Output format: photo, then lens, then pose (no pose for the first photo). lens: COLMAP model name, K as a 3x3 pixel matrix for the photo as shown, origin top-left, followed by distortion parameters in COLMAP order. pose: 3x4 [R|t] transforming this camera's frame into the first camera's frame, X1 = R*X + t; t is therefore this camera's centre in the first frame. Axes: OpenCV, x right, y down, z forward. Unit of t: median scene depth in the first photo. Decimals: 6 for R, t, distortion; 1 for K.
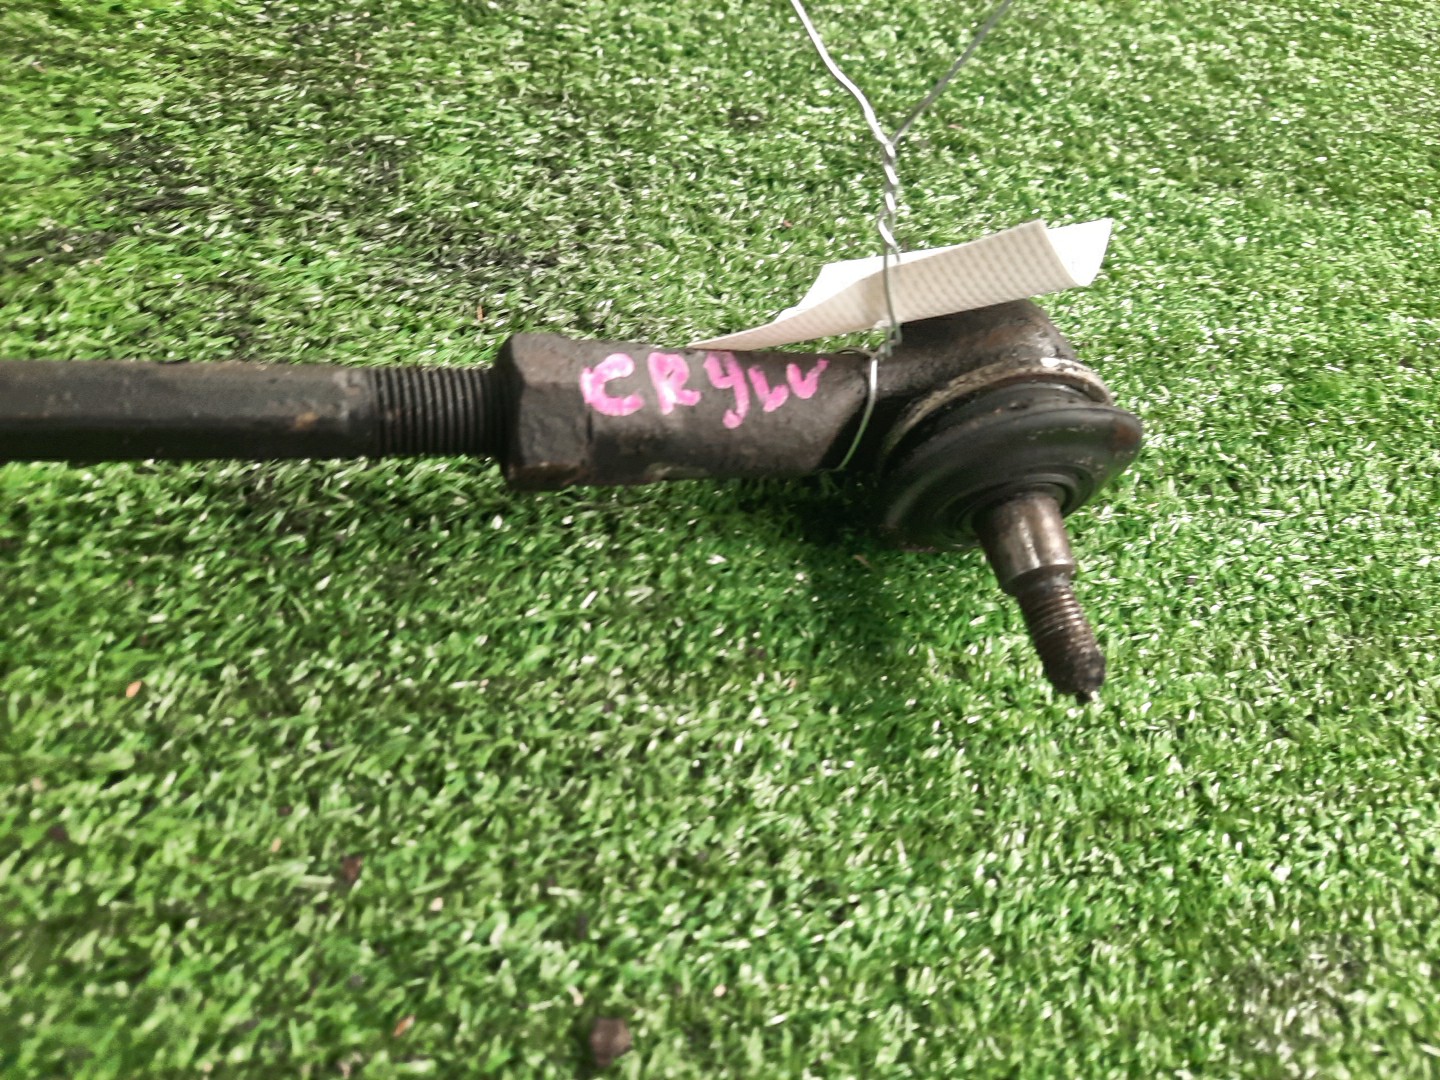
lens RADIAL K [[1050.7, 0, 720.0], [0, 1050.7, 540.0], [0, 0, 1]] dist [-0.003568, 0.000432]
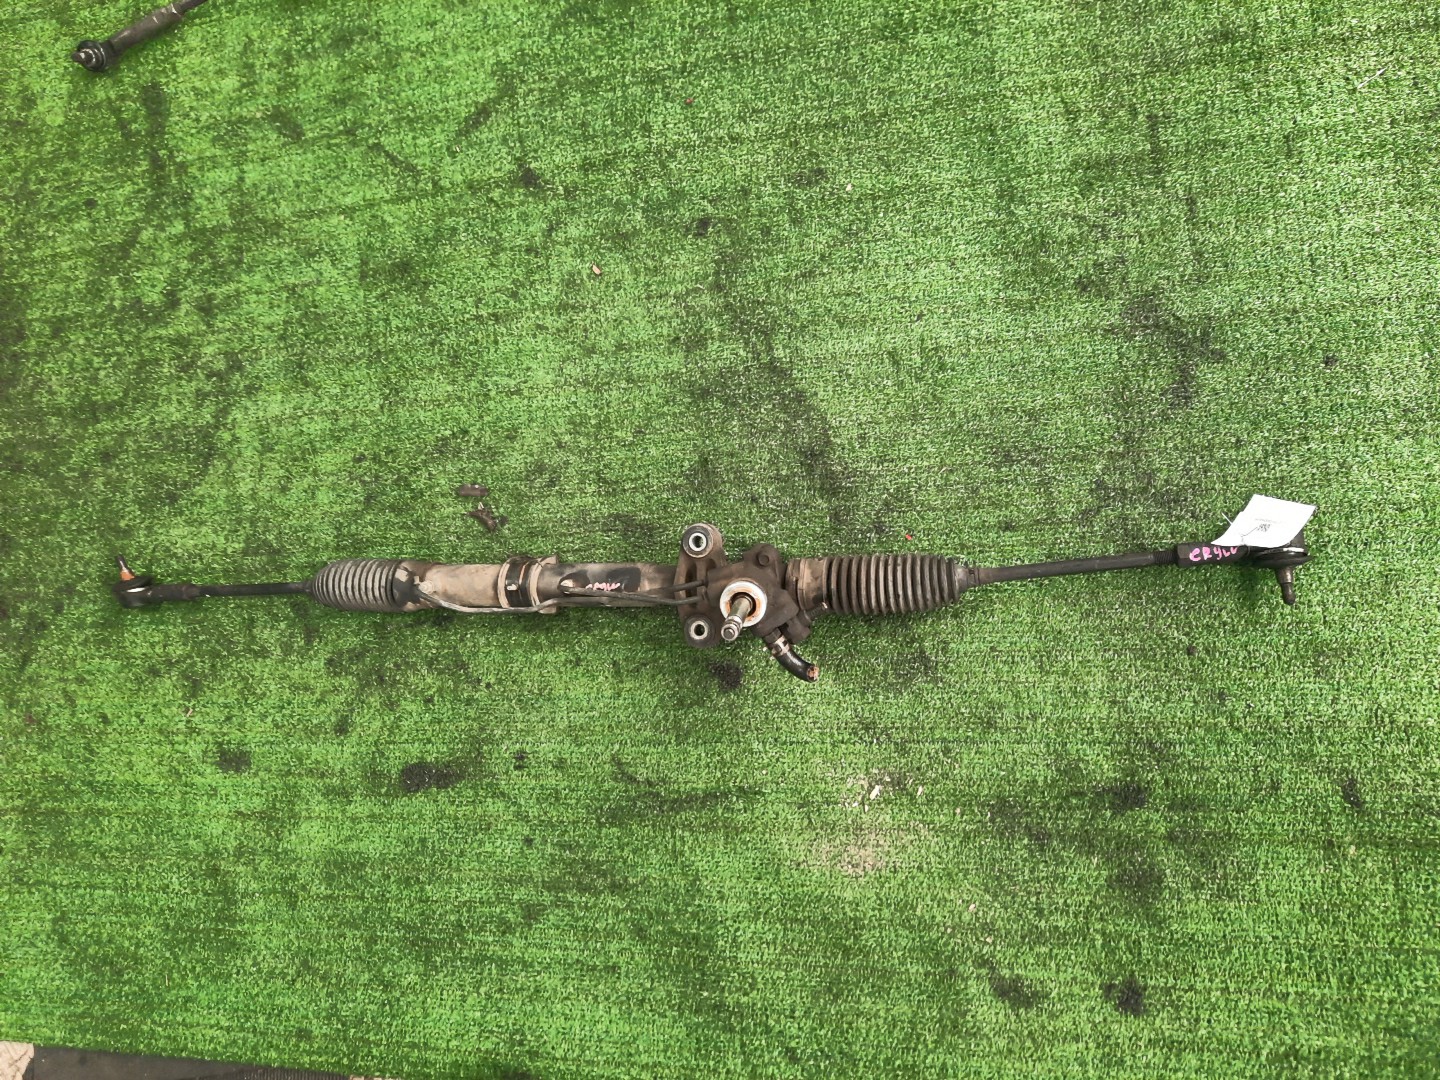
lens RADIAL K [[1050.7, 0, 720.0], [0, 1050.7, 540.0], [0, 0, 1]] dist [-0.003568, 0.000432]
pose [[0.832067, 0.087951, -0.547658, 0.893235], [0.185204, 0.886632, 0.423774, -3.197201], [0.522842, -0.454036, 0.721448, -4.590220]]
